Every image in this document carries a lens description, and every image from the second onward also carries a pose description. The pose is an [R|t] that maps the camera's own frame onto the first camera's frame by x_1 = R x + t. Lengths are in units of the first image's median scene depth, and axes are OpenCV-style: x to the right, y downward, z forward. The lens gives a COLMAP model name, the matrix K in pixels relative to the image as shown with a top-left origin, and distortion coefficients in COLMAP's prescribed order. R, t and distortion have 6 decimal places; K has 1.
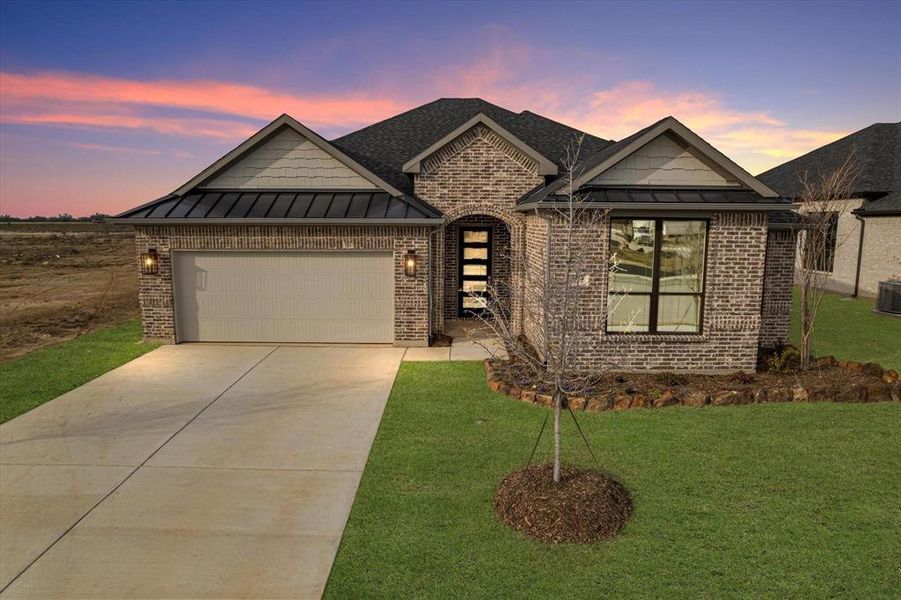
lens RADIAL K [[564.2, 0, 450.8], [0, 564.2, 300.8], [0, 0, 1]] dist [-0.032033, 0.001441]
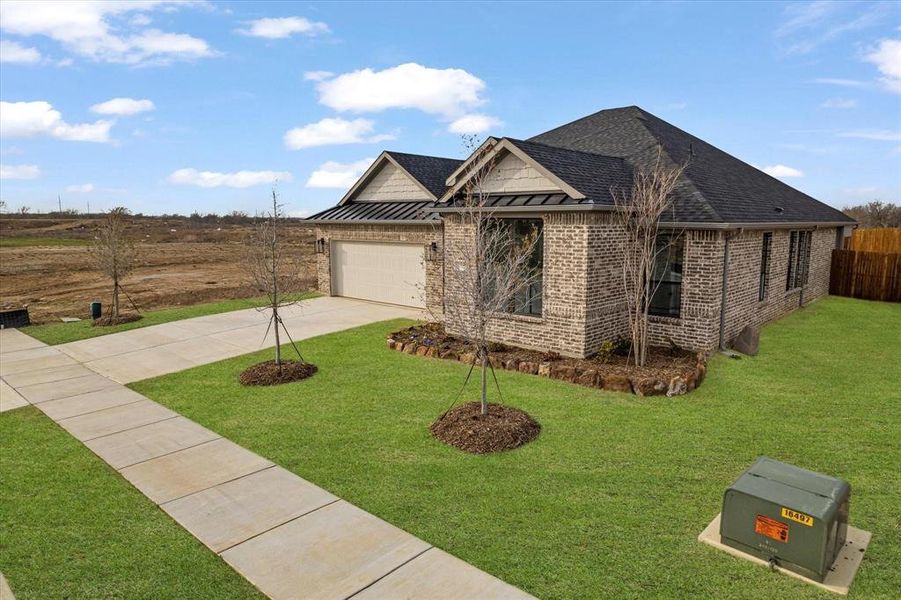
lens RADIAL K [[564.2, 0, 450.1], [0, 564.2, 301.6], [0, 0, 1]] dist [-0.032033, 0.001441]
pose [[0.747588, 0.090452, -0.657975, 1.084687], [-0.089033, 0.995390, 0.035678, 0.002230], [0.658168, 0.031909, 0.752194, -0.012924]]
